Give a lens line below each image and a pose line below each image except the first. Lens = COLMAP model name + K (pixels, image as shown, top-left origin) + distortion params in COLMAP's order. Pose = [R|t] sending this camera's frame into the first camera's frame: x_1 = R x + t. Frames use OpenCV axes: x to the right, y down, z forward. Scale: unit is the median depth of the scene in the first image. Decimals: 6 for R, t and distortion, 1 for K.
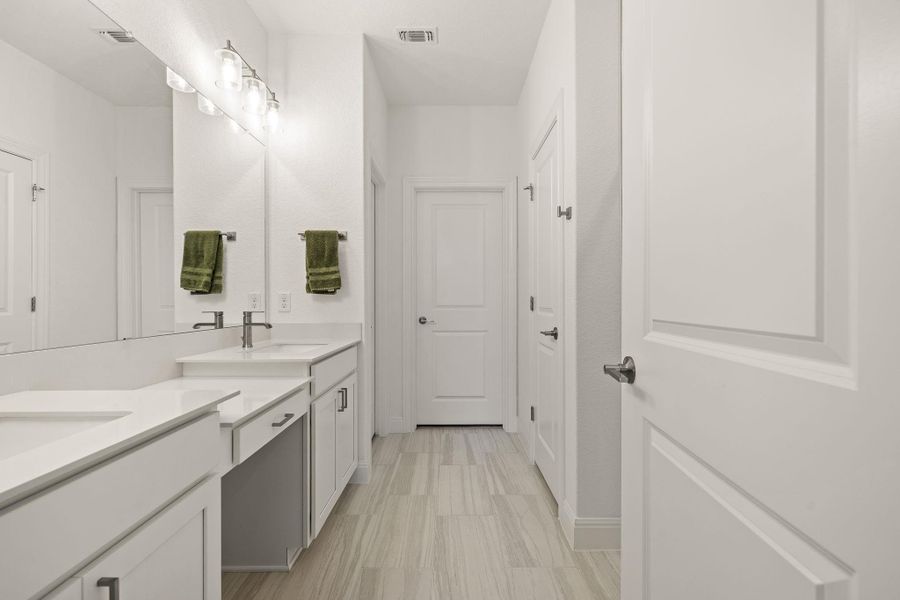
lens RADIAL K [[377.0, 0, 455.7], [0, 377.0, 302.5], [0, 0, 1]] dist [0.001440, 0.000047]
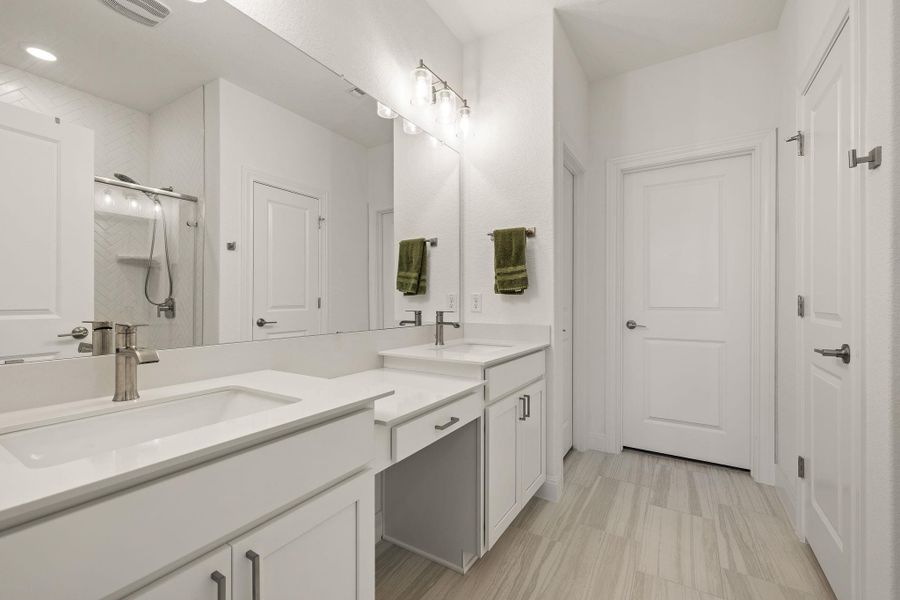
lens RADIAL K [[377.0, 0, 455.7], [0, 377.0, 302.5], [0, 0, 1]] dist [0.001440, 0.000047]
pose [[0.846705, 0.004909, -0.532040, 0.045906], [-0.006064, 0.999982, -0.000424, -0.000178], [0.532028, 0.003585, 0.846719, 0.109985]]
